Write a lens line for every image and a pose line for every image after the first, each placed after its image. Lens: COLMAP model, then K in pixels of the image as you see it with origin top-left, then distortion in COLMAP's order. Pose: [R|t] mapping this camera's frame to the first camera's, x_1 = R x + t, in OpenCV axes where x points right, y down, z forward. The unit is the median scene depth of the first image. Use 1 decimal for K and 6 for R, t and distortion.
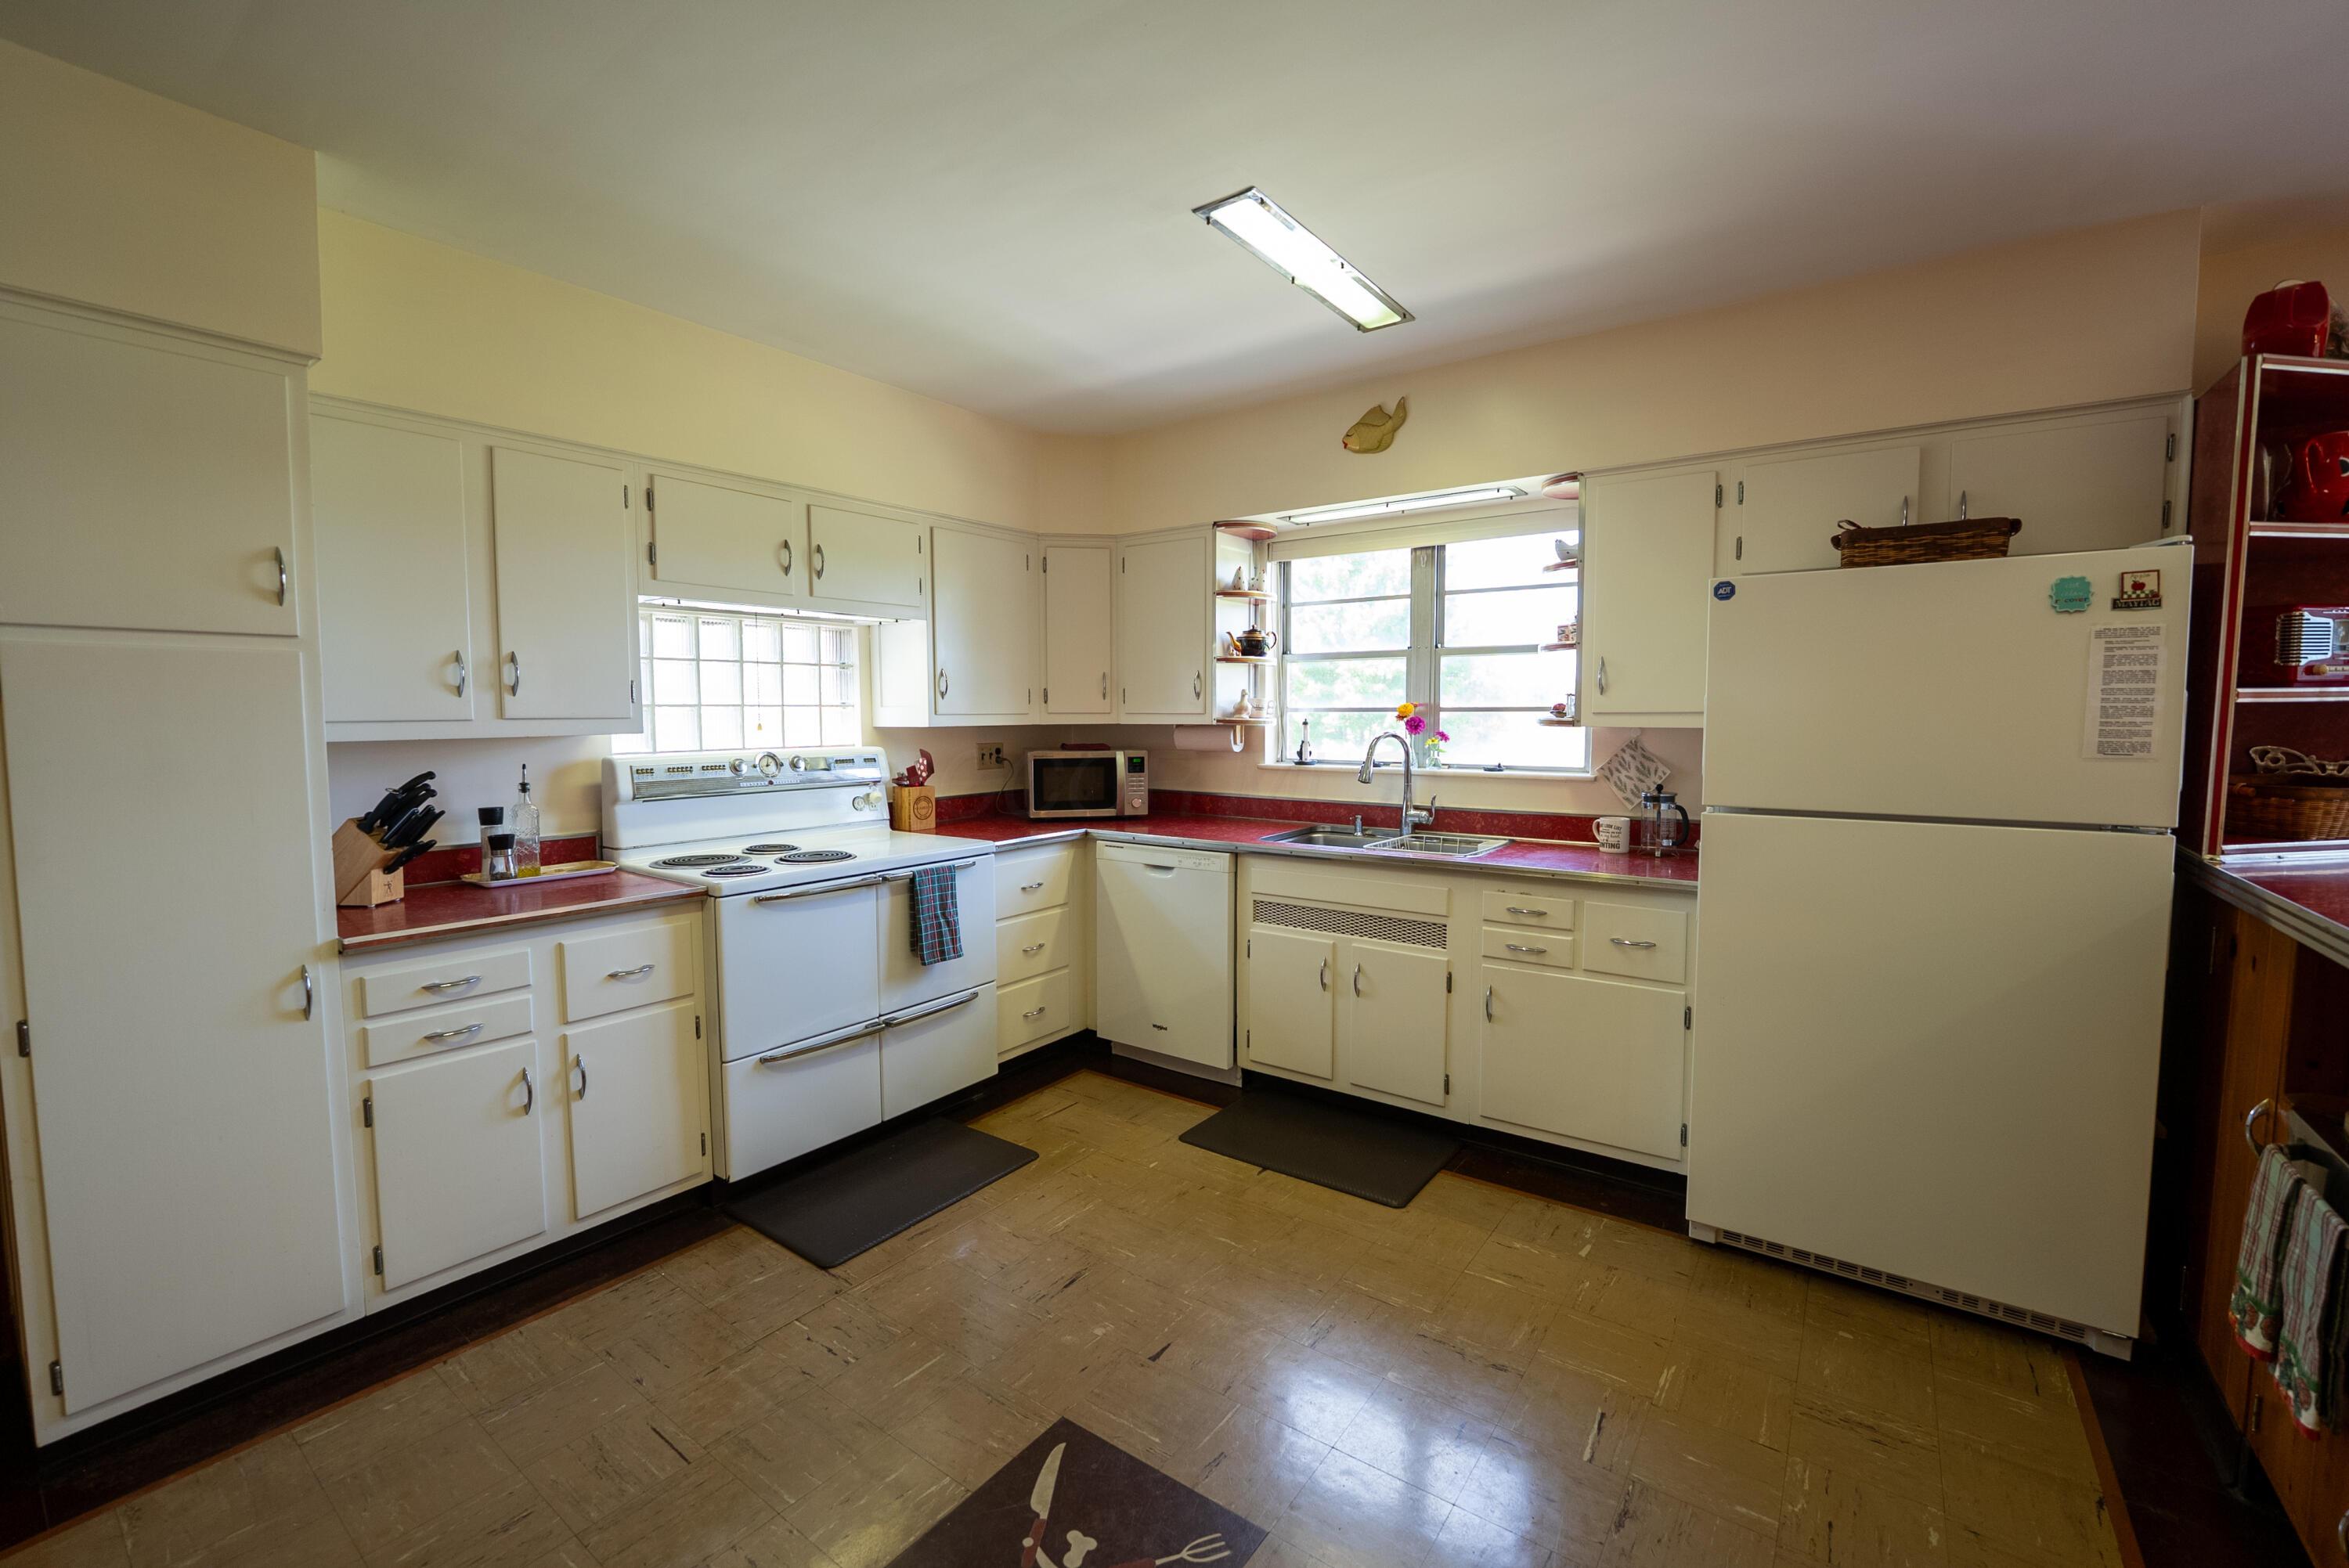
lens RADIAL K [[975.6, 0, 1182.5], [0, 975.6, 780.0], [0, 0, 1]] dist [-0.020209, 0.001033]
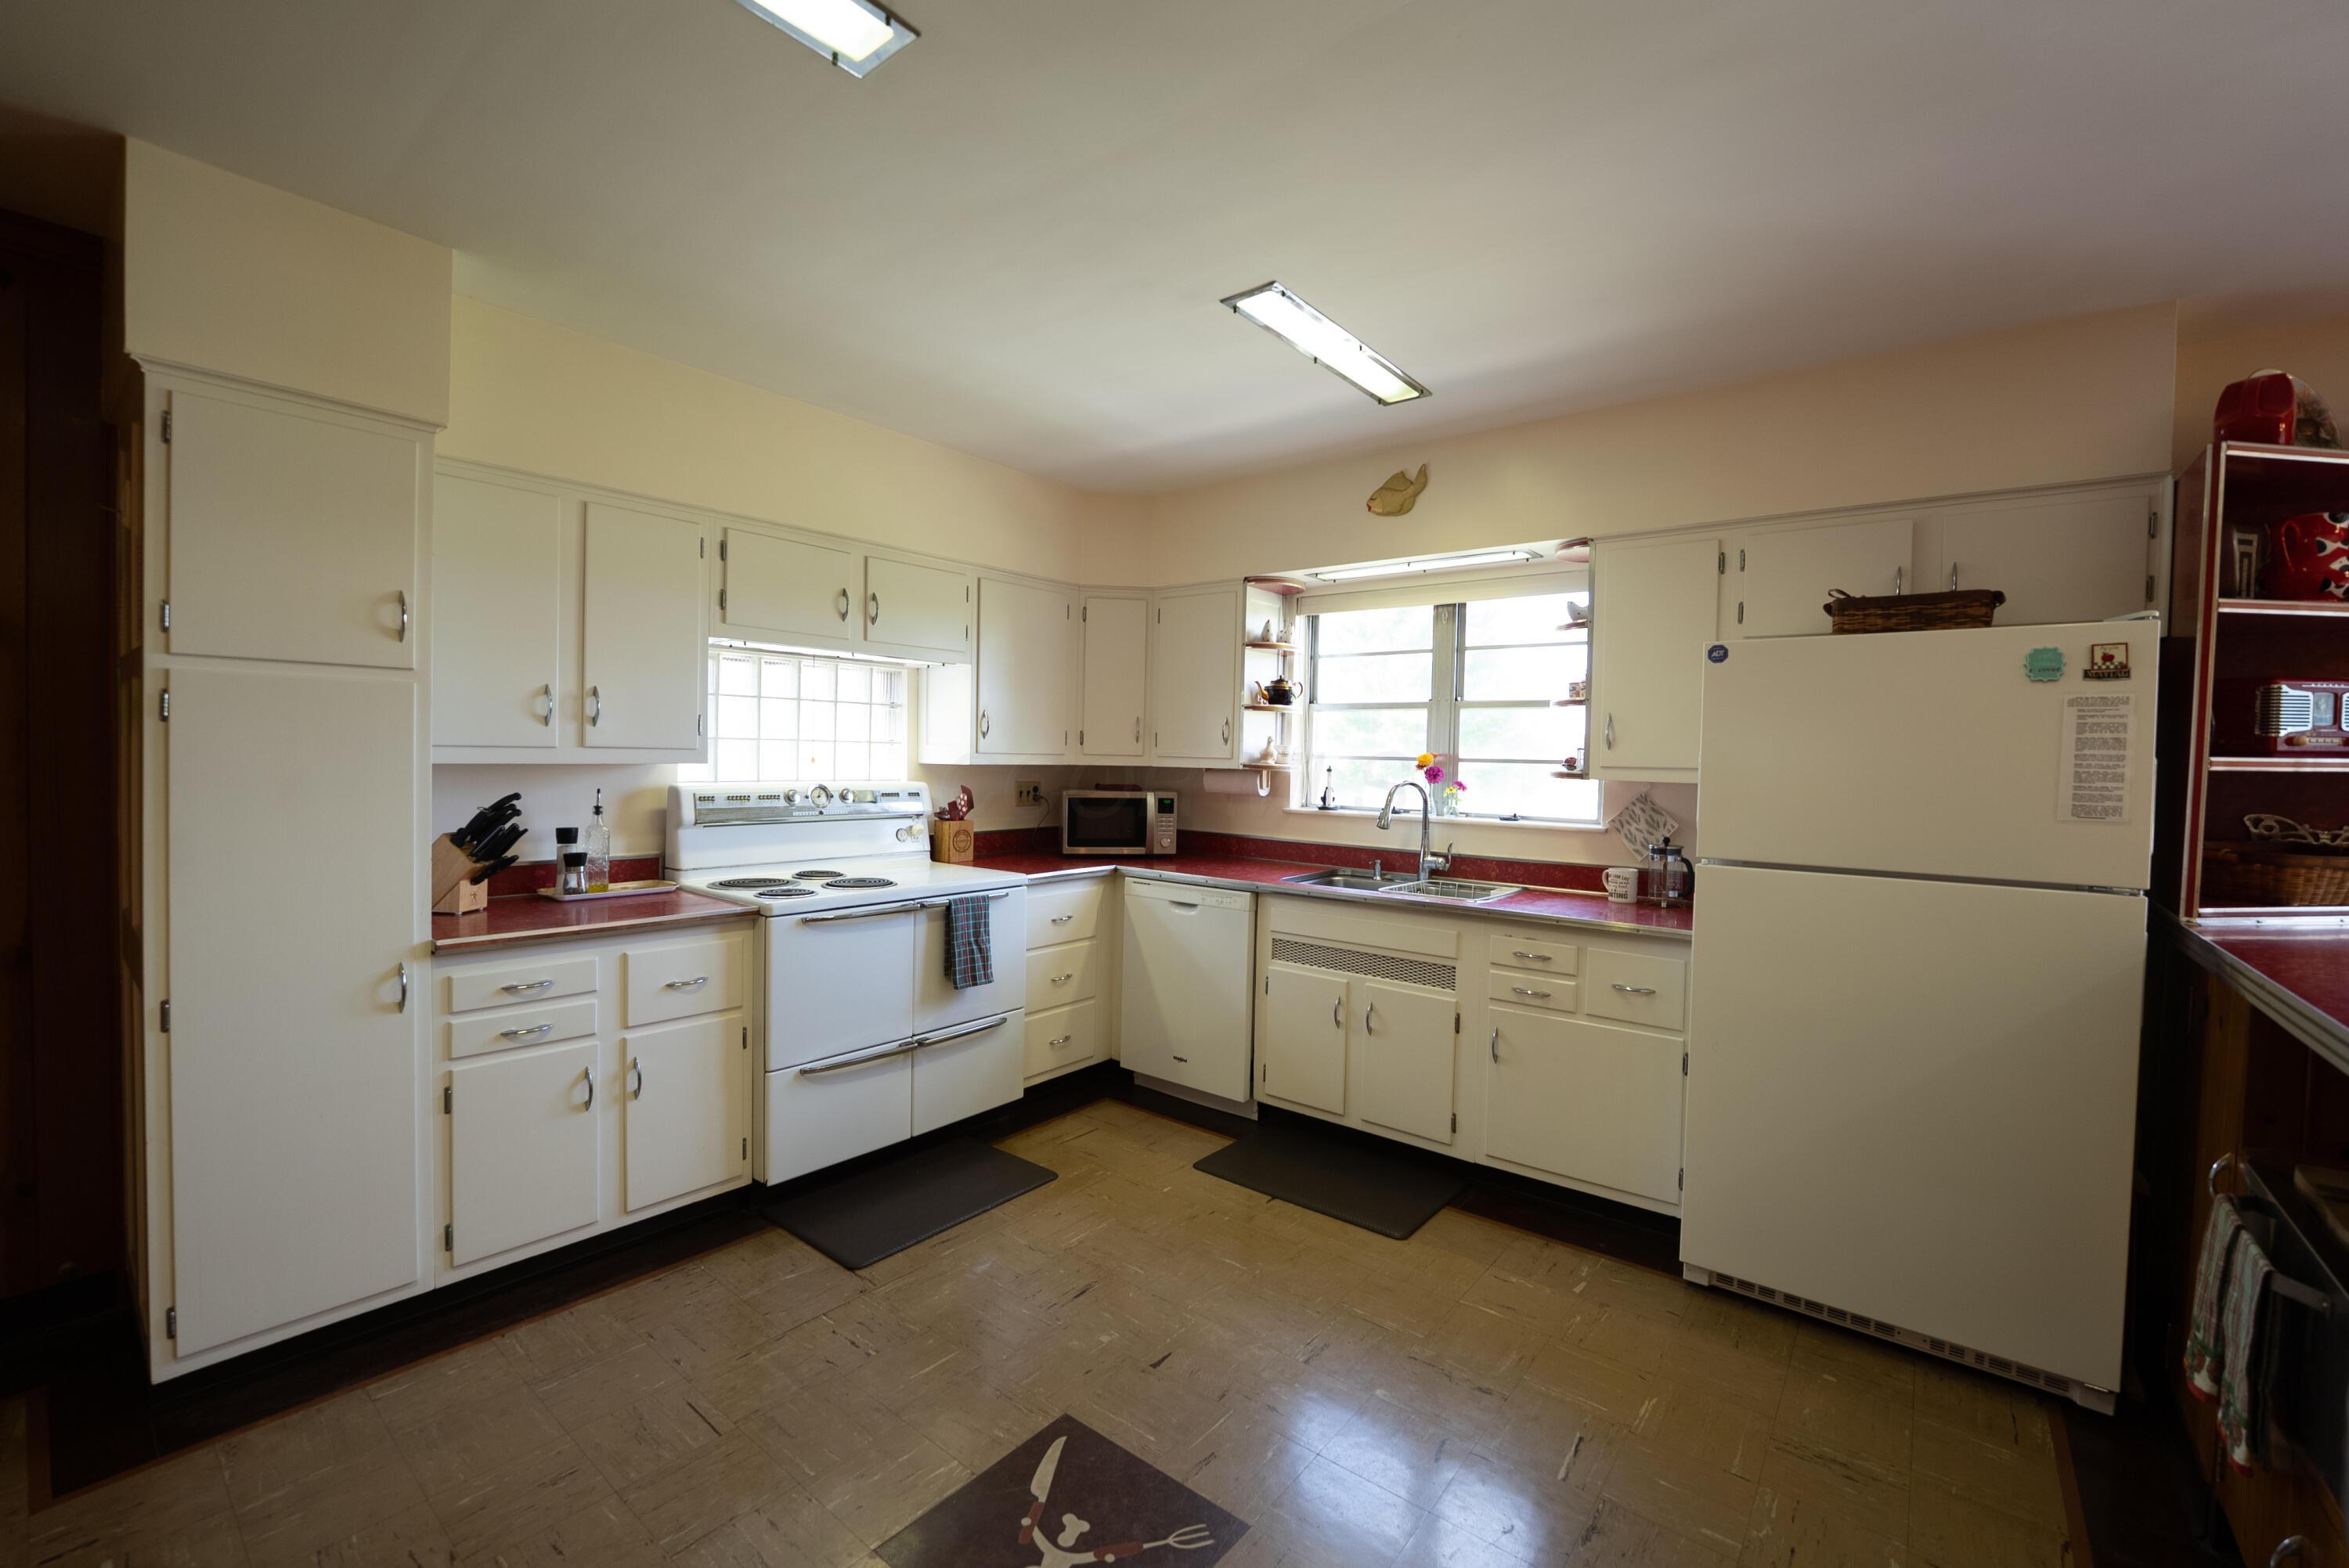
lens RADIAL K [[973.3, 0, 1184.8], [0, 973.3, 782.6], [0, 0, 1]] dist [-0.018746, -0.000060]
pose [[0.998766, 0.025519, -0.042603, 0.027240], [-0.027307, 0.998747, -0.041932, 0.004577], [0.041480, 0.043044, 0.998212, -0.066657]]
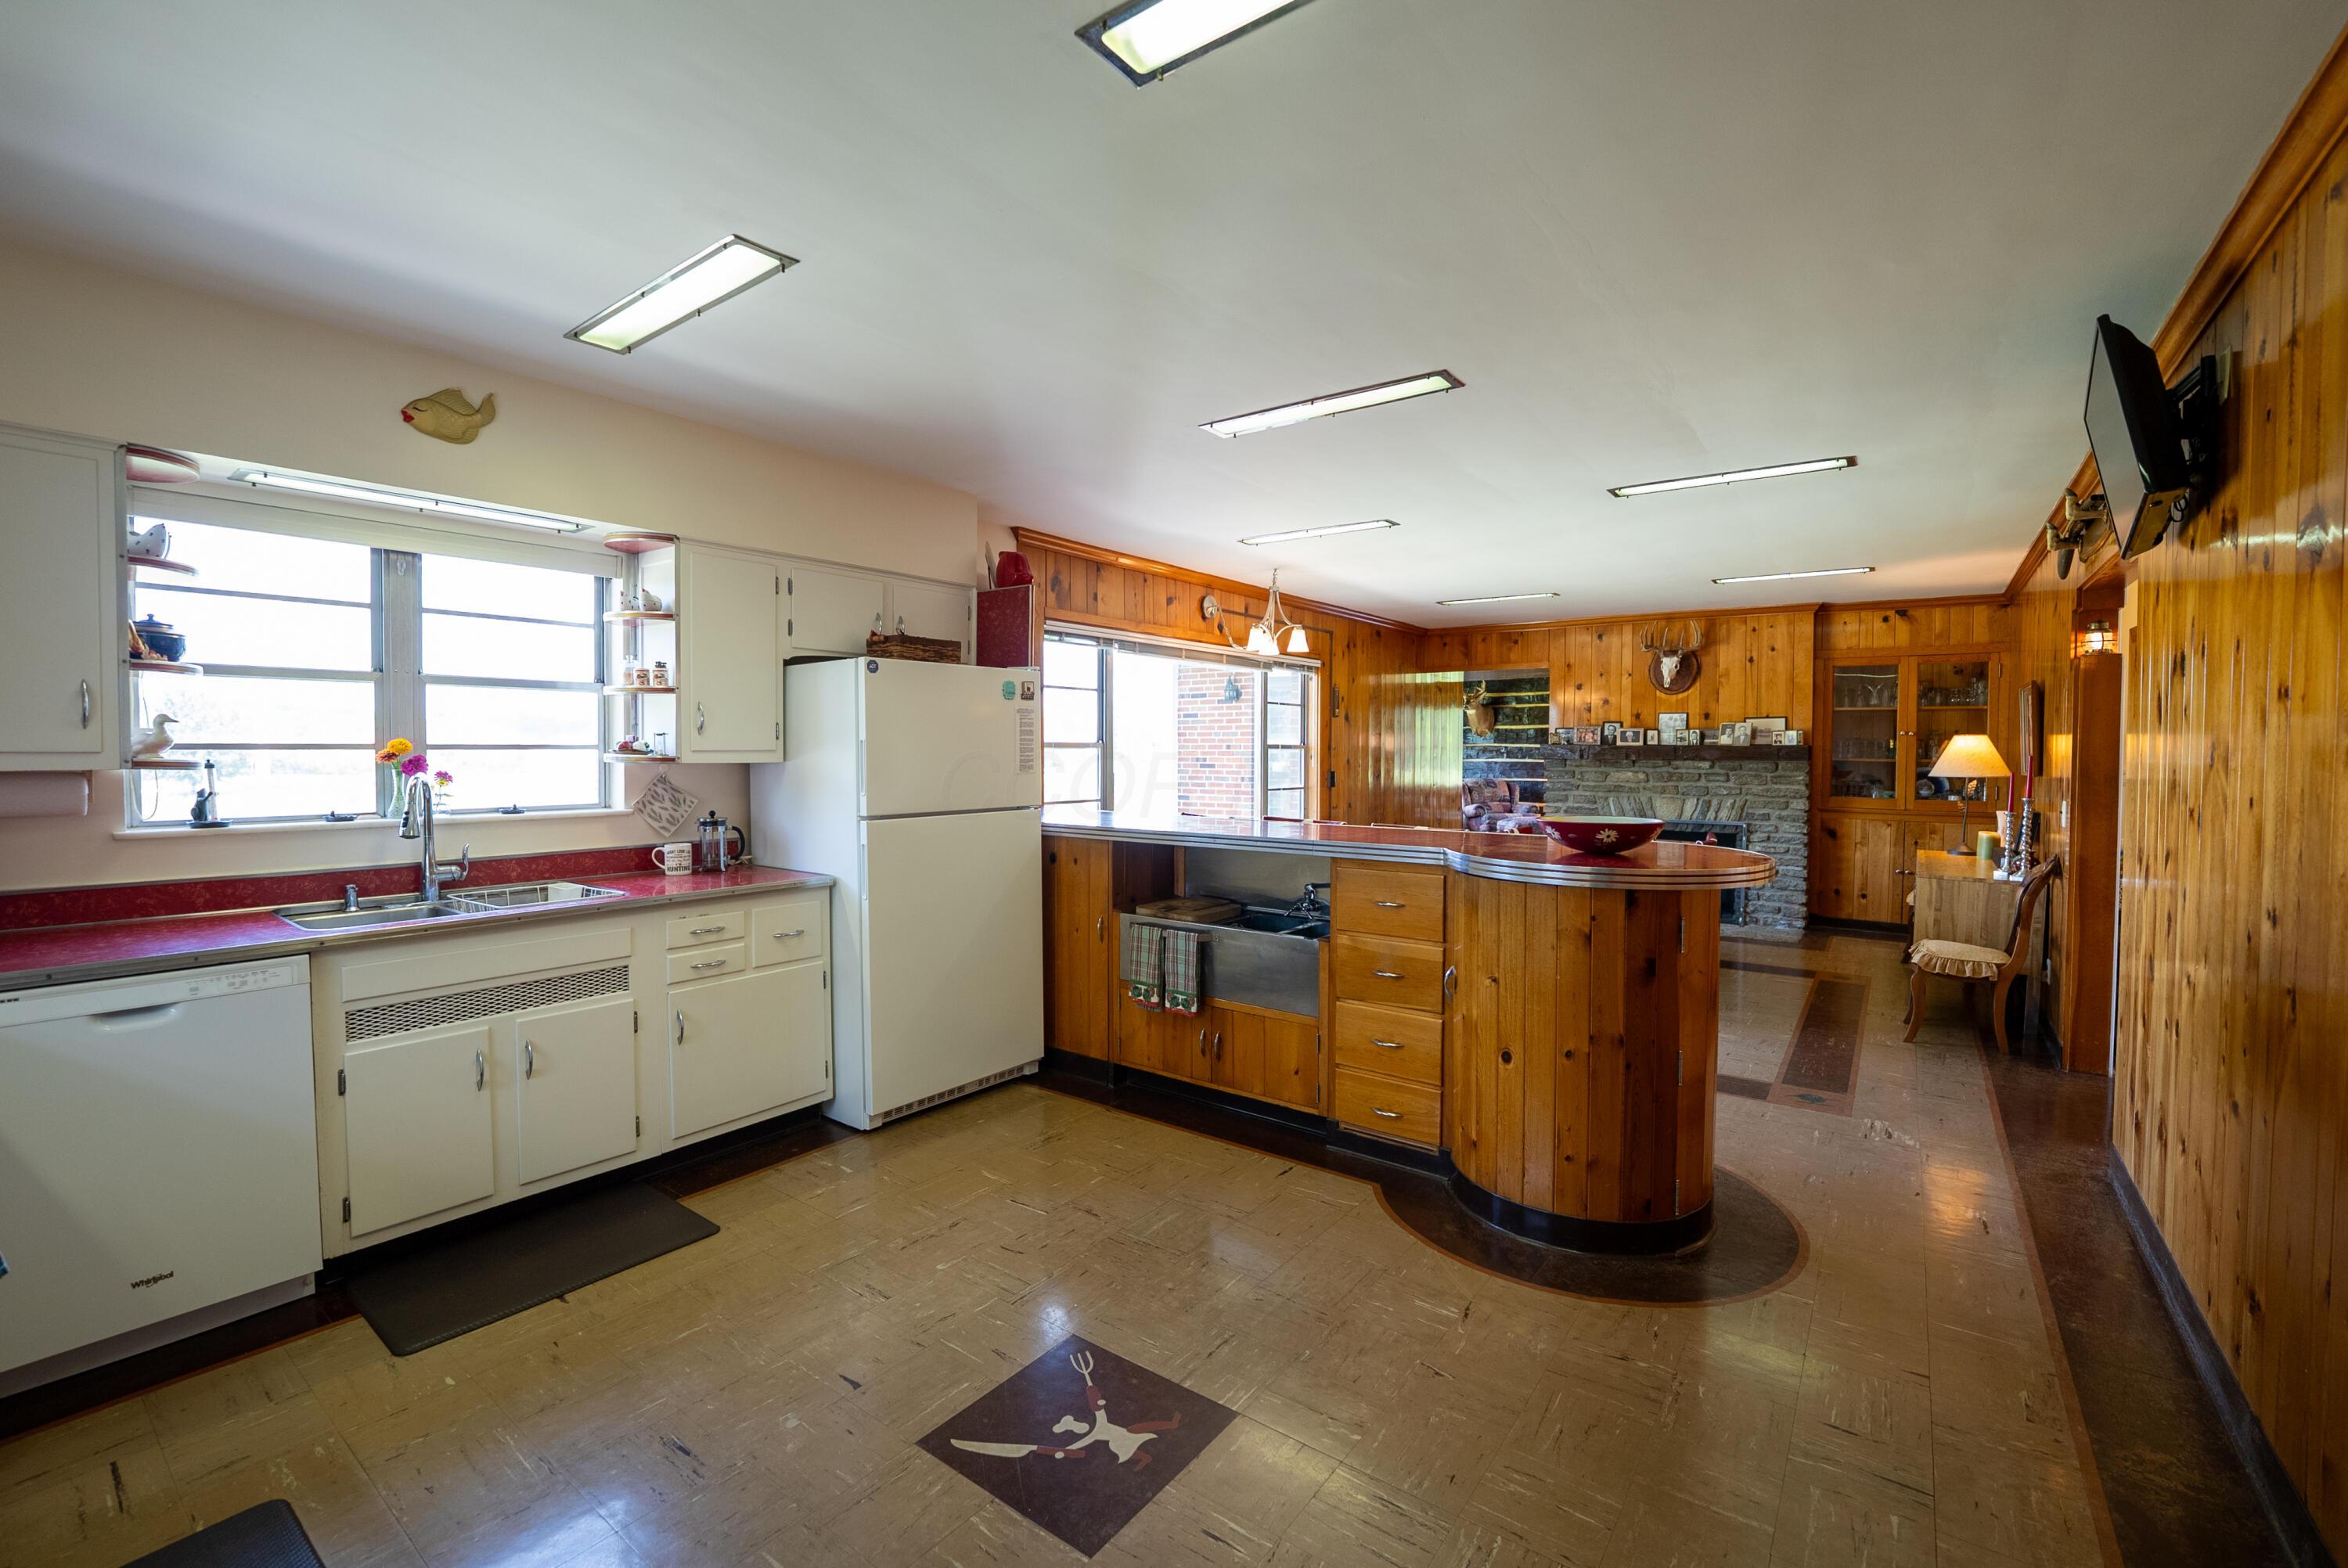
lens RADIAL K [[975.1, 0, 1182.0], [0, 975.1, 780.0], [0, 0, 1]] dist [-0.020209, 0.001033]
pose [[0.015594, -0.028289, 0.999478, -0.861356], [0.069001, 0.997247, 0.027149, -0.032471], [-0.997495, 0.068542, 0.017503, 0.509428]]
